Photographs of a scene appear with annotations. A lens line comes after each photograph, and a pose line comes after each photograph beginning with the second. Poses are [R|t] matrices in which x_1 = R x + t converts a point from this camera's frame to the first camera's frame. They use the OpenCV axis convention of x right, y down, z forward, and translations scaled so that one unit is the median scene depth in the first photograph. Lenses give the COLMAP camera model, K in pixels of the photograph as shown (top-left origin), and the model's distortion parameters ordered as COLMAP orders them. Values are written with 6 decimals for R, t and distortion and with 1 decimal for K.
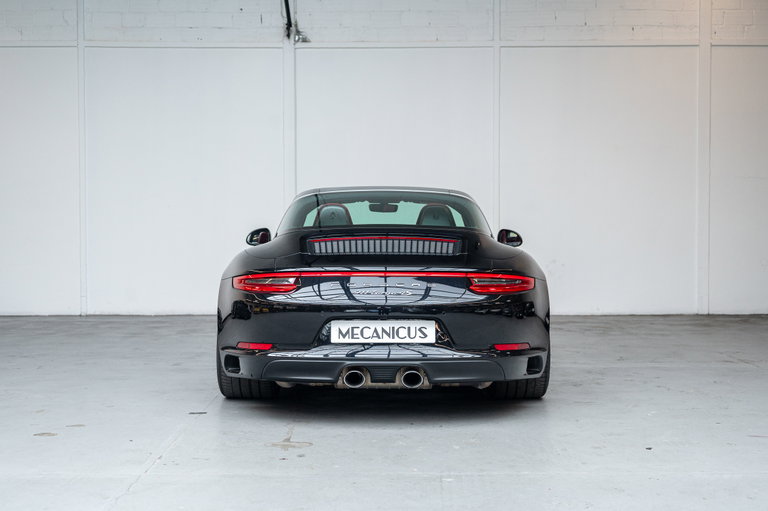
lens RADIAL K [[1098.5, 0, 384.9], [0, 1098.5, 256.3], [0, 0, 1]] dist [0.007211, 0.000000]
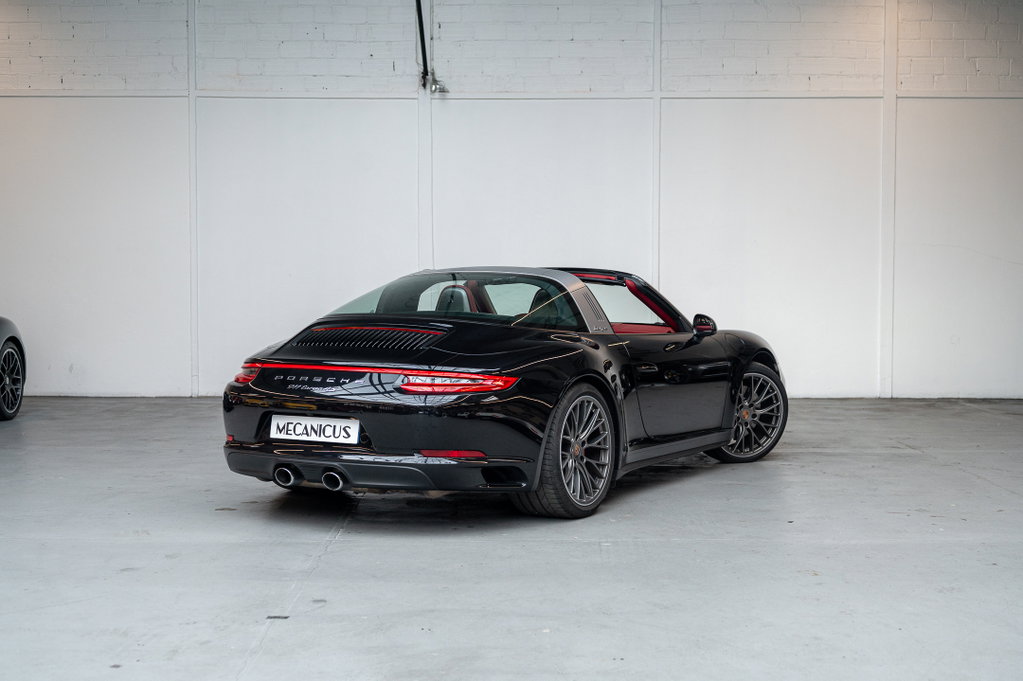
lens RADIAL K [[1463.2, 0, 509.9], [0, 1463.2, 348.1], [0, 0, 1]] dist [0.007211, 0.000000]
pose [[0.999995, 0.003018, -0.001153, -0.015900], [-0.002994, 0.999791, 0.020231, -0.011132], [0.001214, -0.020227, 0.999795, -0.195633]]
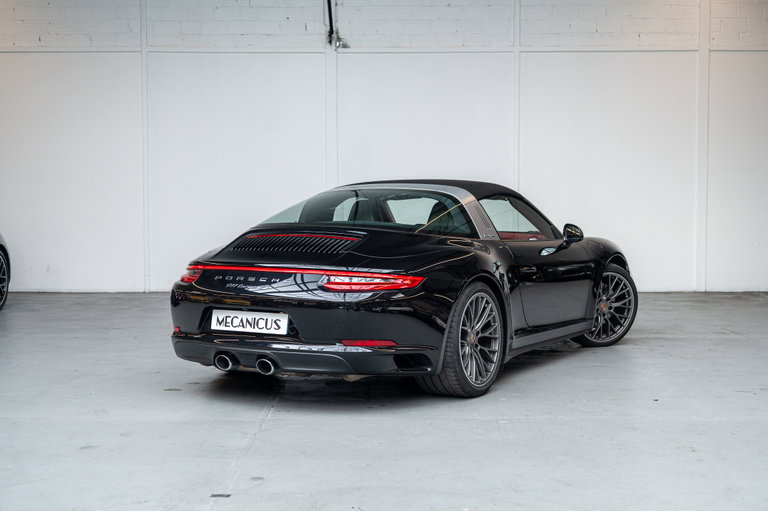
lens RADIAL K [[1098.5, 0, 381.8], [0, 1098.5, 246.7], [0, 0, 1]] dist [0.007211, 0.000000]
pose [[0.999996, 0.000284, -0.002780, -0.032166], [-0.000244, 0.999894, 0.014524, -0.009128], [0.002784, -0.014523, 0.999891, -0.118036]]
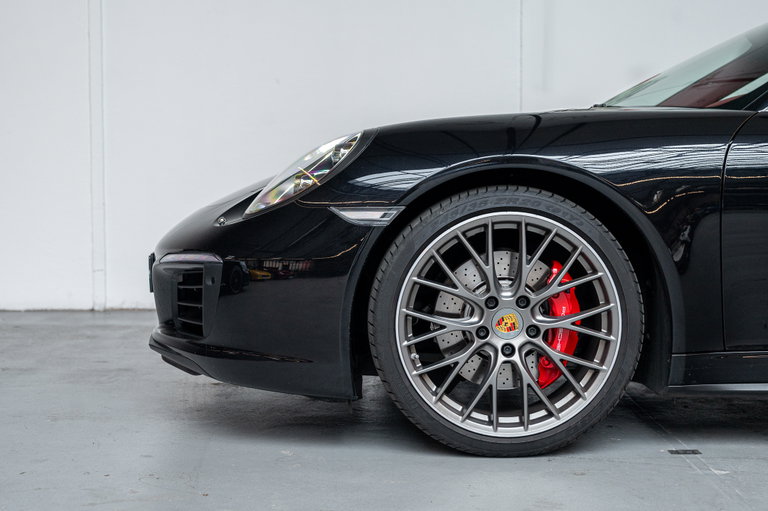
lens RADIAL K [[1098.5, 0, 383.2], [0, 1098.5, 255.5], [0, 0, 1]] dist [0.007211, 0.000000]
pose [[0.999980, -0.000280, 0.006327, -0.156265], [0.000054, 0.999360, 0.035766, 0.013376], [-0.006333, -0.035765, 0.999340, 0.532503]]
